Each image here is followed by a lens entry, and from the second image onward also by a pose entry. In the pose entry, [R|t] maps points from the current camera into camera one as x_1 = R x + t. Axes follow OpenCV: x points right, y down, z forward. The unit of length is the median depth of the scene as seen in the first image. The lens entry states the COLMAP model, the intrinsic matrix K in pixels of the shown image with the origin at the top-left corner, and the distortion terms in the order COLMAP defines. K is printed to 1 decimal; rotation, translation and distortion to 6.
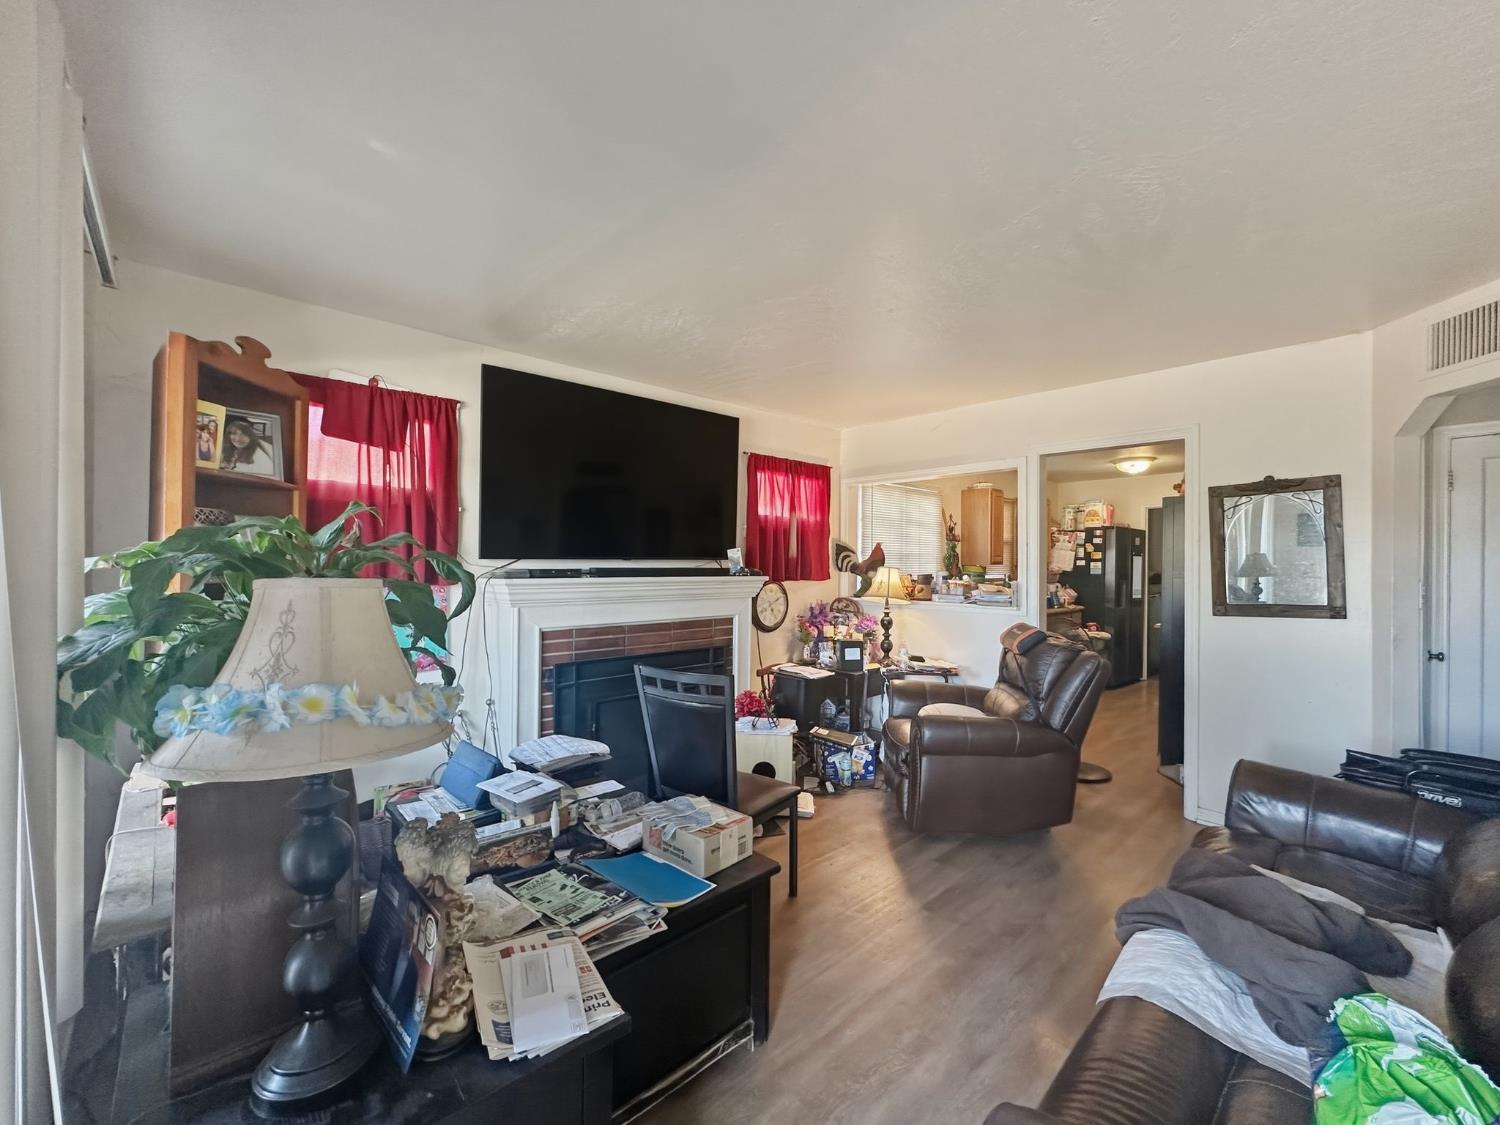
lens RADIAL K [[616.0, 0, 750.0], [0, 616.0, 562.5], [0, 0, 1]] dist [0.000039, -0.000008]
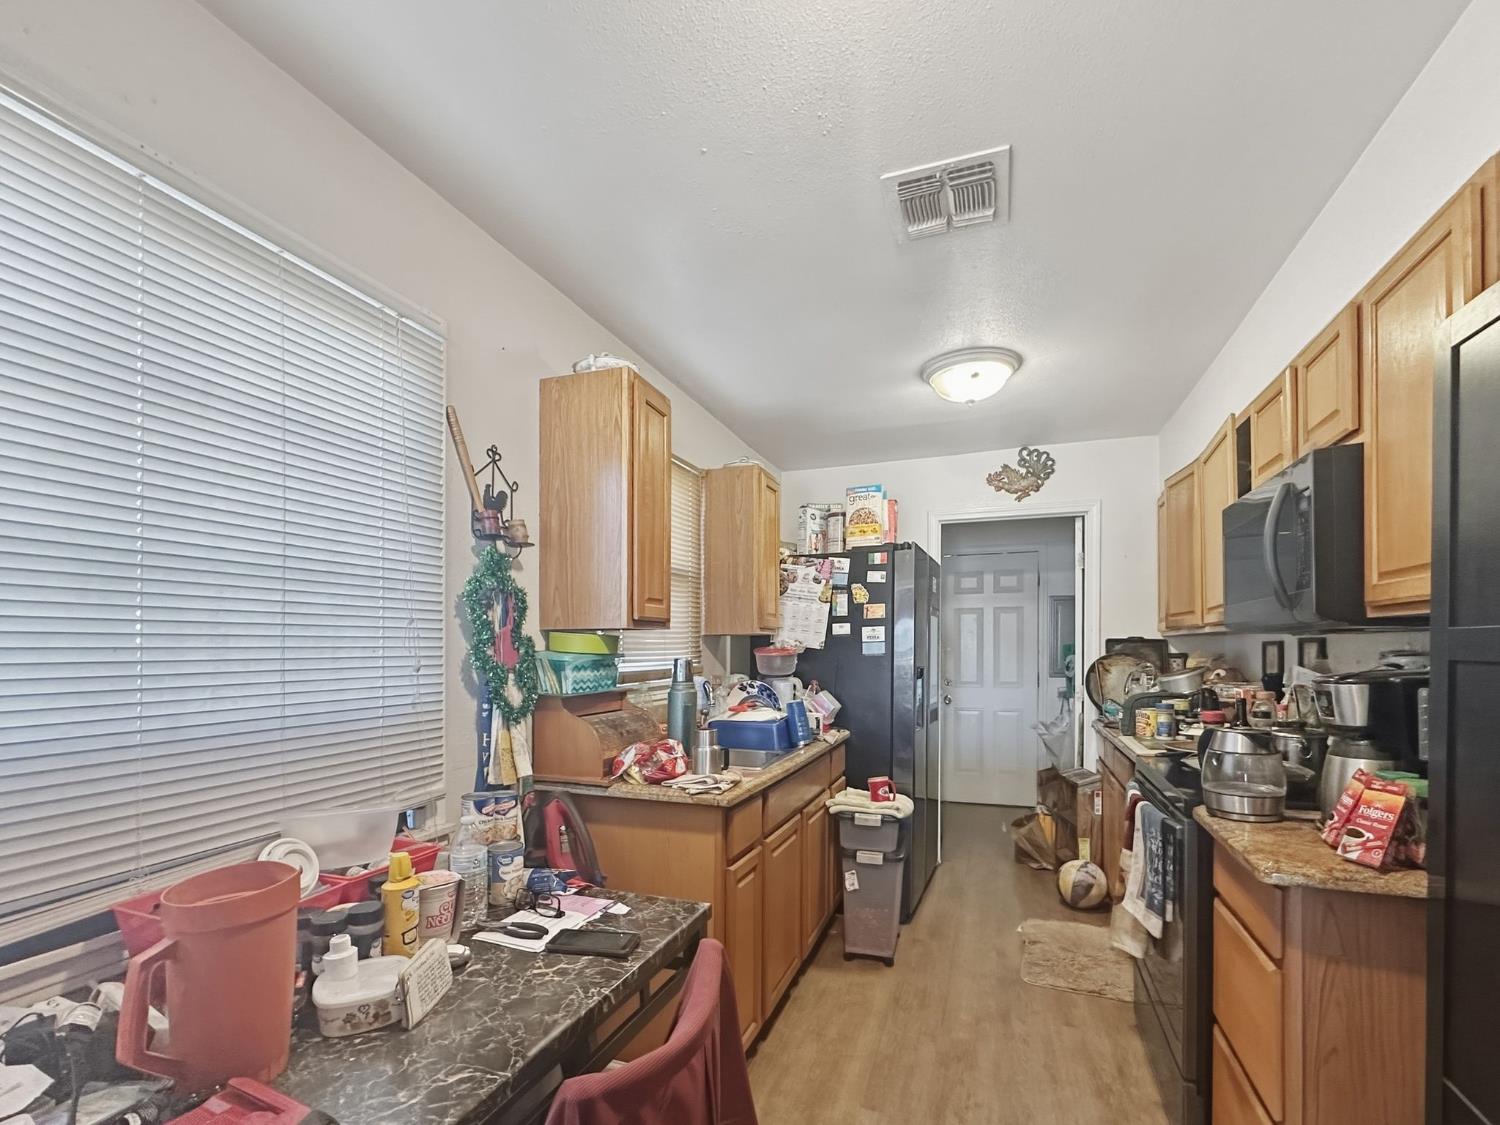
lens RADIAL K [[616.0, 0, 750.0], [0, 616.0, 562.5], [0, 0, 1]] dist [0.000039, -0.000008]
pose [[0.883404, 0.055394, 0.465327, 0.282753], [0.007216, 0.991263, -0.131703, 0.011290], [-0.468557, 0.119704, 0.875286, 0.662168]]
